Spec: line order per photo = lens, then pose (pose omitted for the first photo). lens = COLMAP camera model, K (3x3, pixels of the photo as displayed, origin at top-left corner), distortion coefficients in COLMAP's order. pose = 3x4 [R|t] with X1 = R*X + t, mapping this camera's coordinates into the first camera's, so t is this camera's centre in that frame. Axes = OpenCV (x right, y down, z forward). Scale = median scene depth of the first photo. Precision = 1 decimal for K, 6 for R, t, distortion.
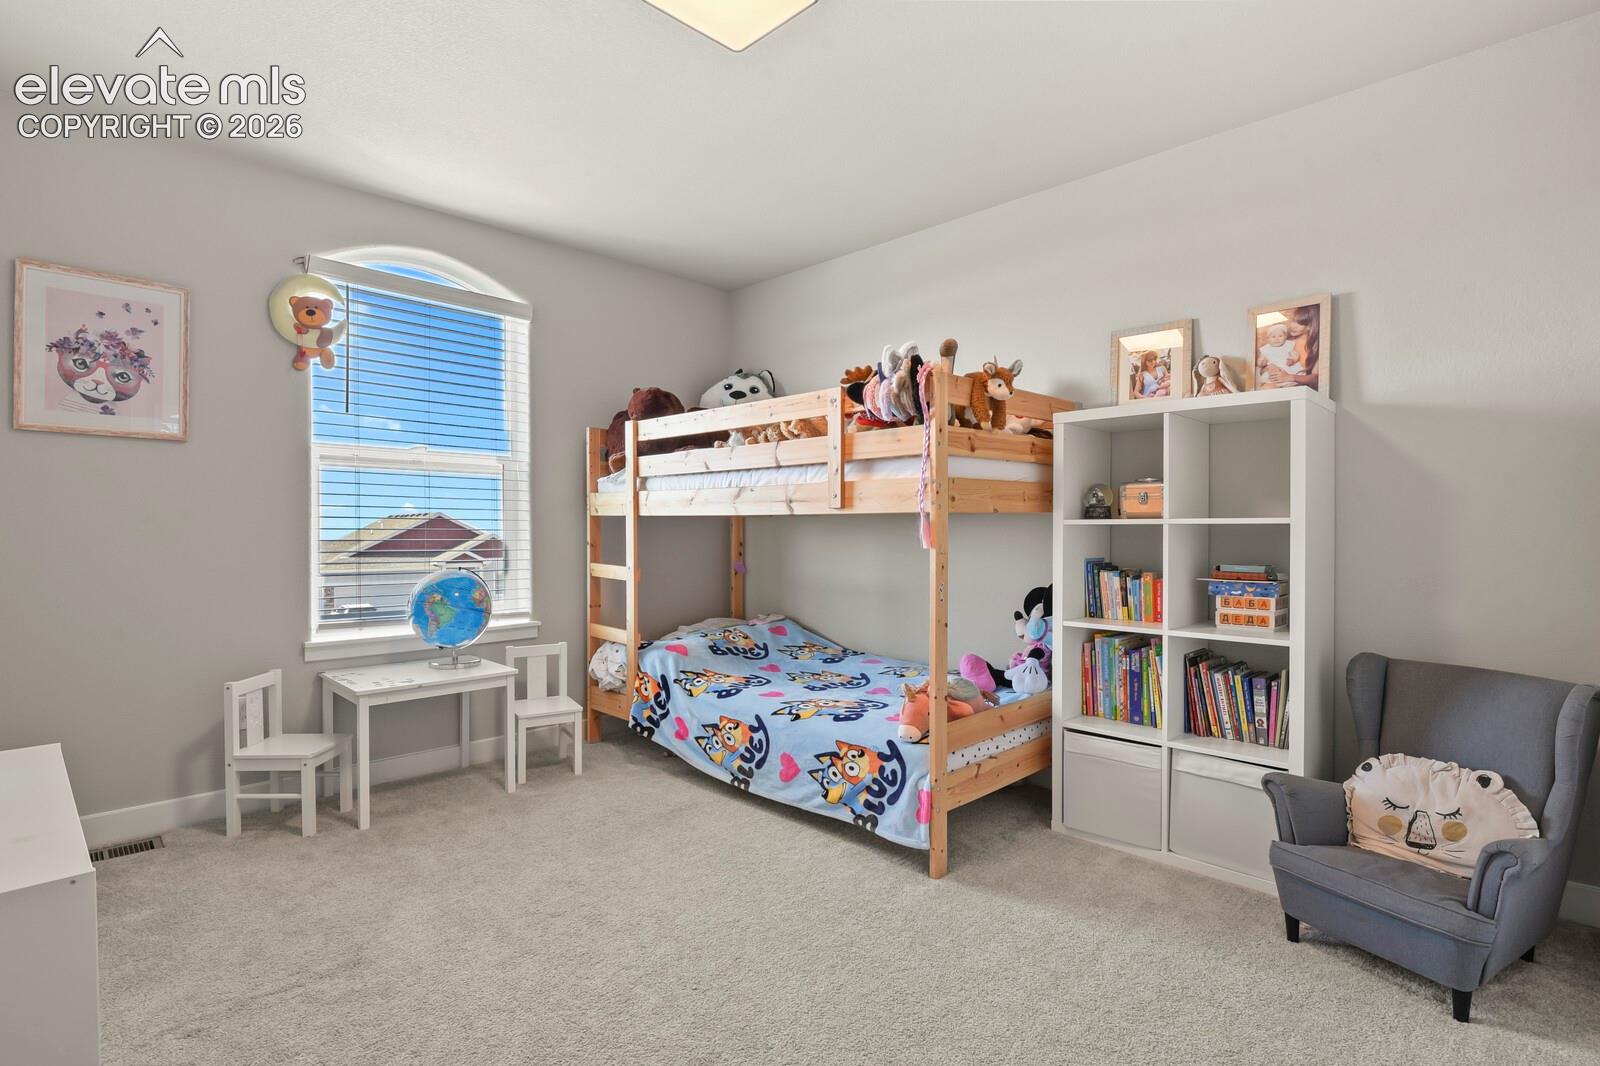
lens RADIAL K [[776.0, 0, 797.6], [0, 776.0, 535.6], [0, 0, 1]] dist [-0.003055, -0.000147]
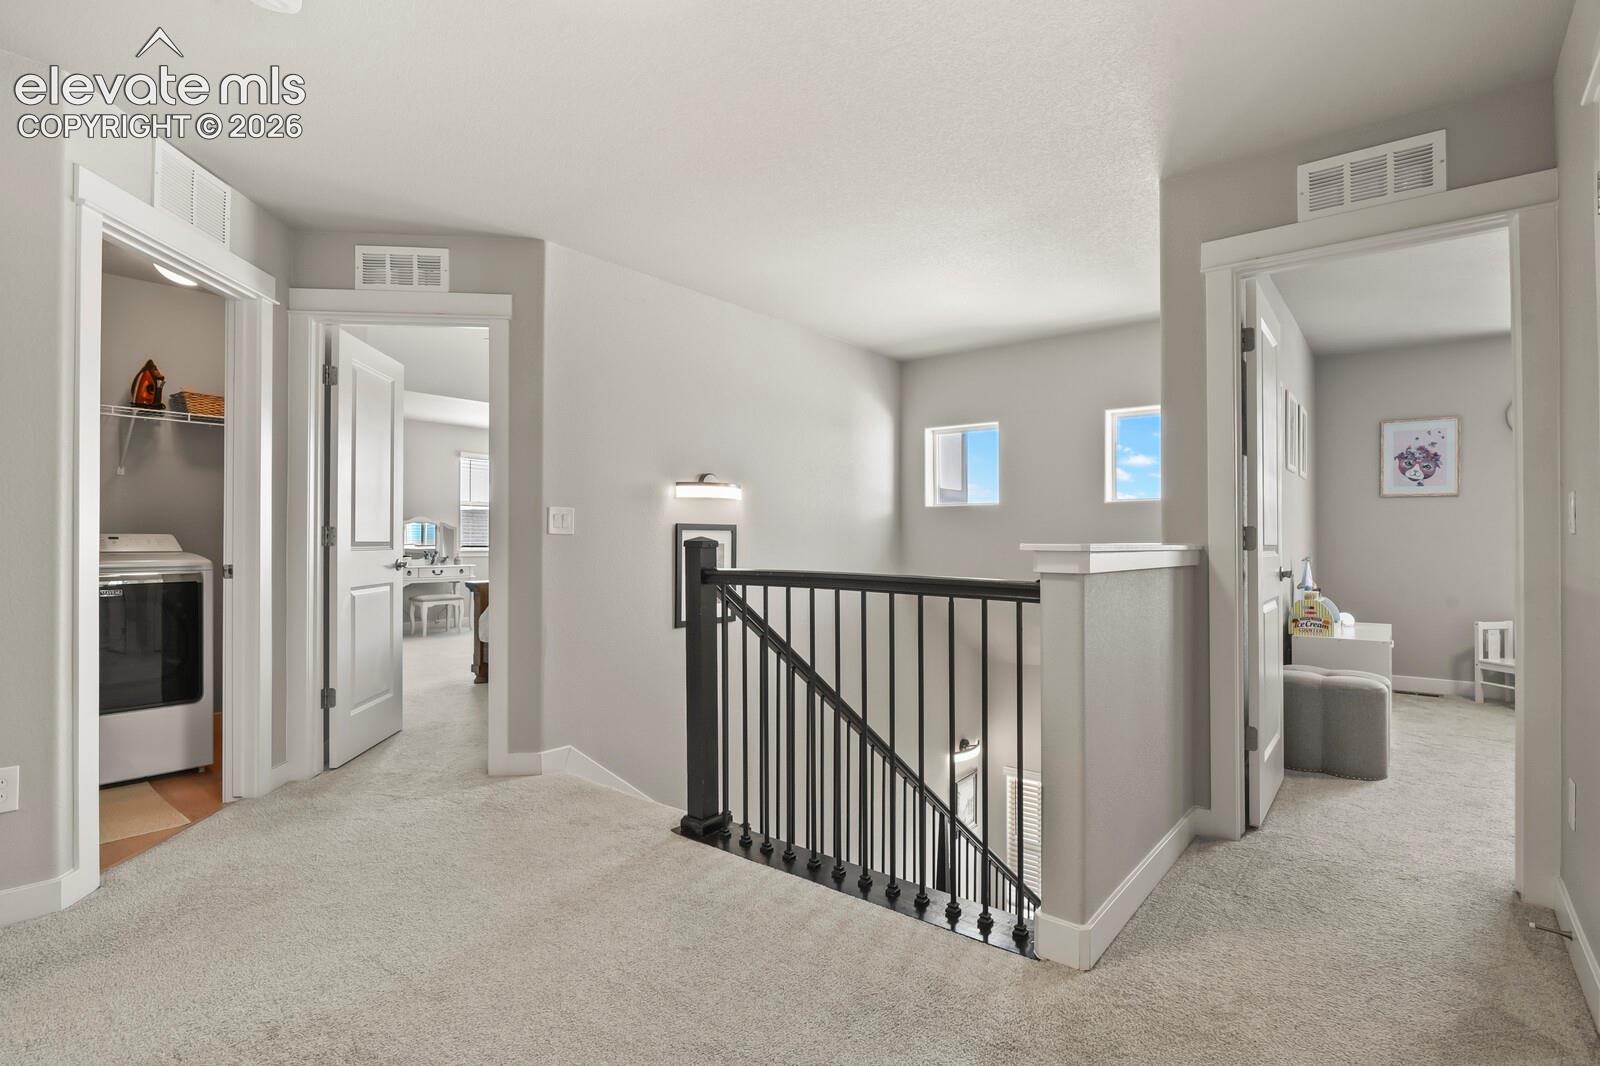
lens RADIAL K [[776.0, 0, 795.5], [0, 776.0, 535.3], [0, 0, 1]] dist [-0.003055, -0.000147]
pose [[0.090092, -0.009969, -0.995884, 0.554222], [-0.010230, 0.999888, -0.010934, 0.007875], [0.995881, 0.011173, 0.089979, -0.461673]]
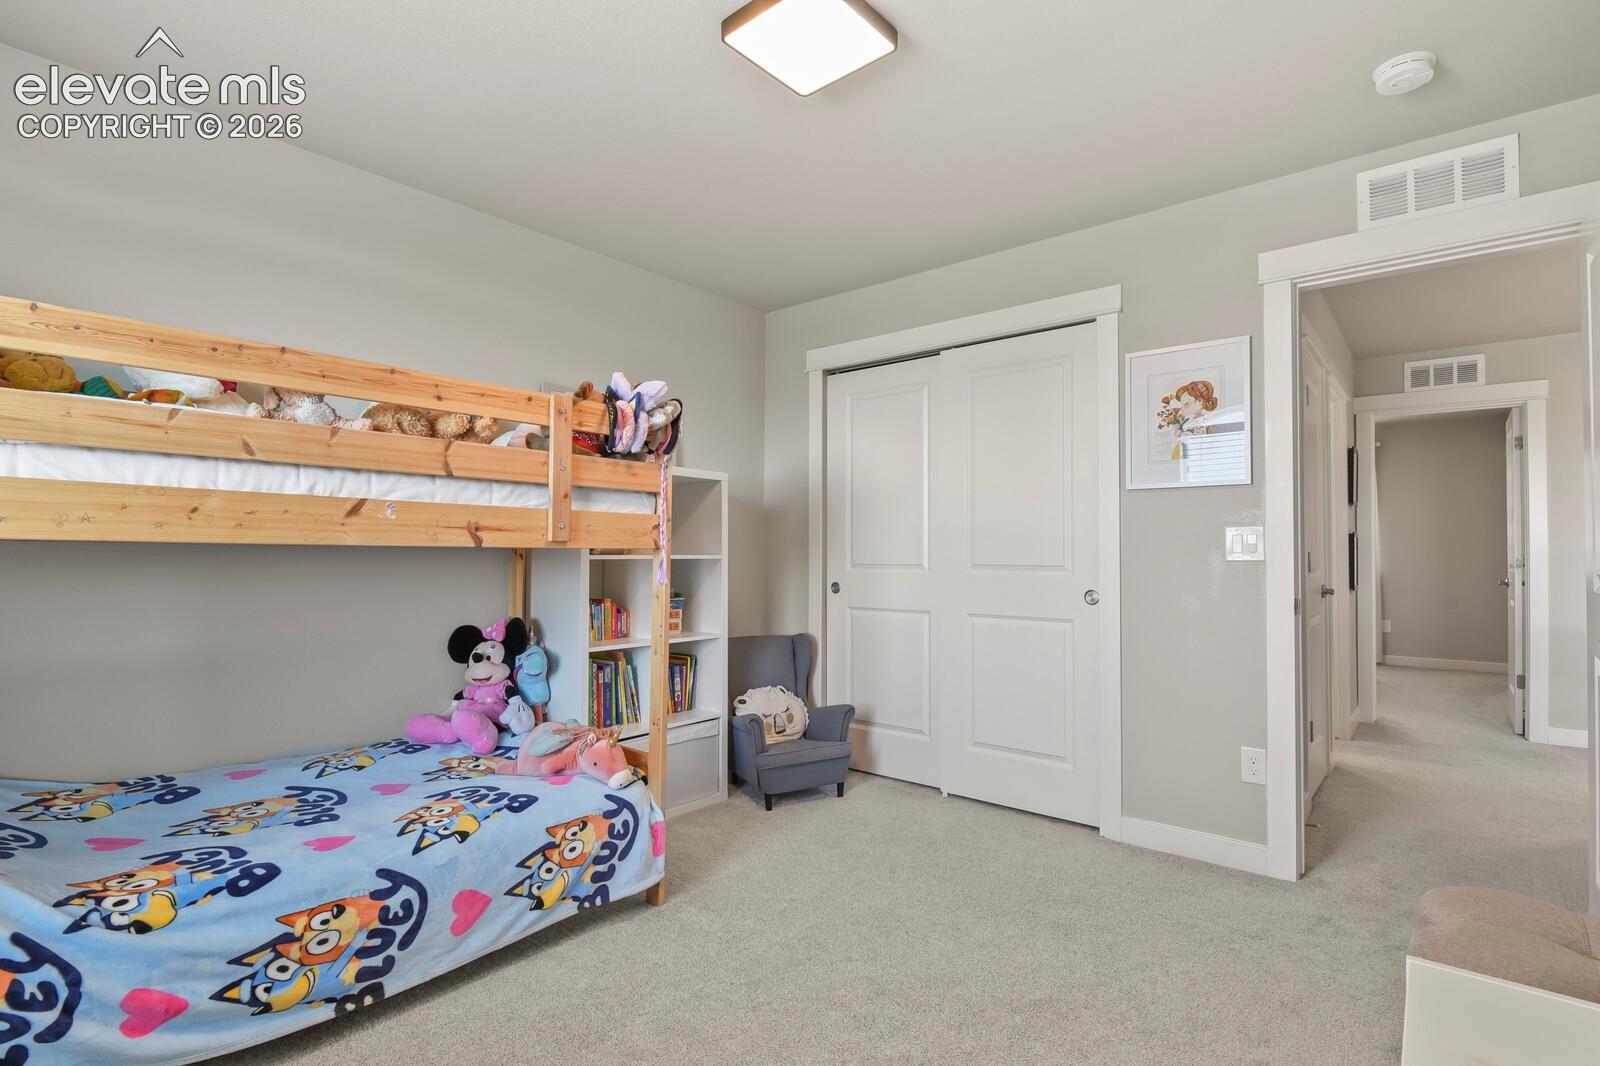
lens RADIAL K [[776.0, 0, 799.8], [0, 776.0, 538.7], [0, 0, 1]] dist [-0.003055, -0.000147]
pose [[-0.078739, 0.021040, 0.996673, -0.844584], [0.007500, 0.999761, -0.020512, -0.020425], [-0.996867, 0.005860, -0.078878, 0.863733]]
